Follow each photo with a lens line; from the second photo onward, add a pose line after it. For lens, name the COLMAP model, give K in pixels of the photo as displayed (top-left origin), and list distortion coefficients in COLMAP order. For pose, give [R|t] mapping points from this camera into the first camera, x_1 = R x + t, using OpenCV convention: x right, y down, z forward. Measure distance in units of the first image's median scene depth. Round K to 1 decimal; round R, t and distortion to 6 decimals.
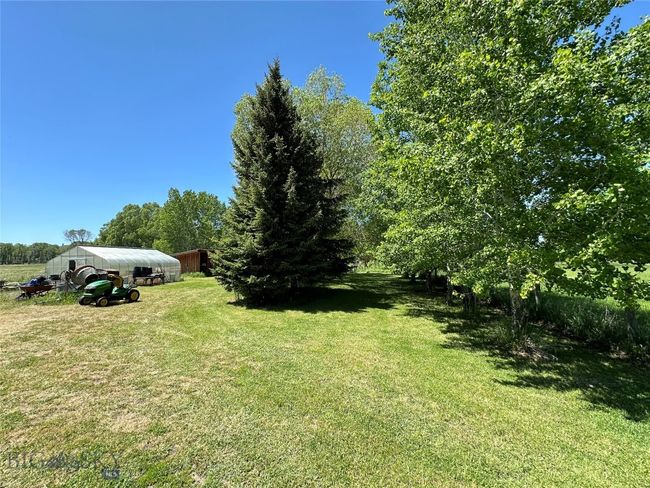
lens RADIAL K [[263.8, 0, 325.0], [0, 263.8, 244.0], [0, 0, 1]] dist [-0.000056, 0.000007]
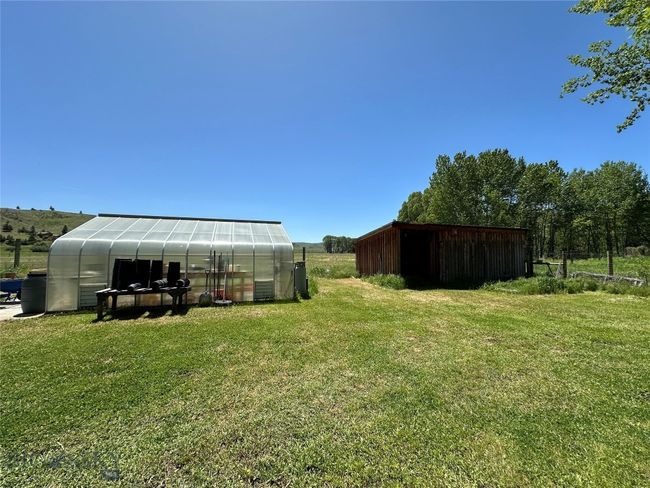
lens RADIAL K [[263.8, 0, 325.0], [0, 263.8, 244.0], [0, 0, 1]] dist [-0.000056, 0.000007]
pose [[0.484484, -0.015505, -0.874663, -0.070606], [0.043496, 0.999033, 0.006383, 0.022081], [0.873718, -0.041137, 0.484690, 0.302941]]
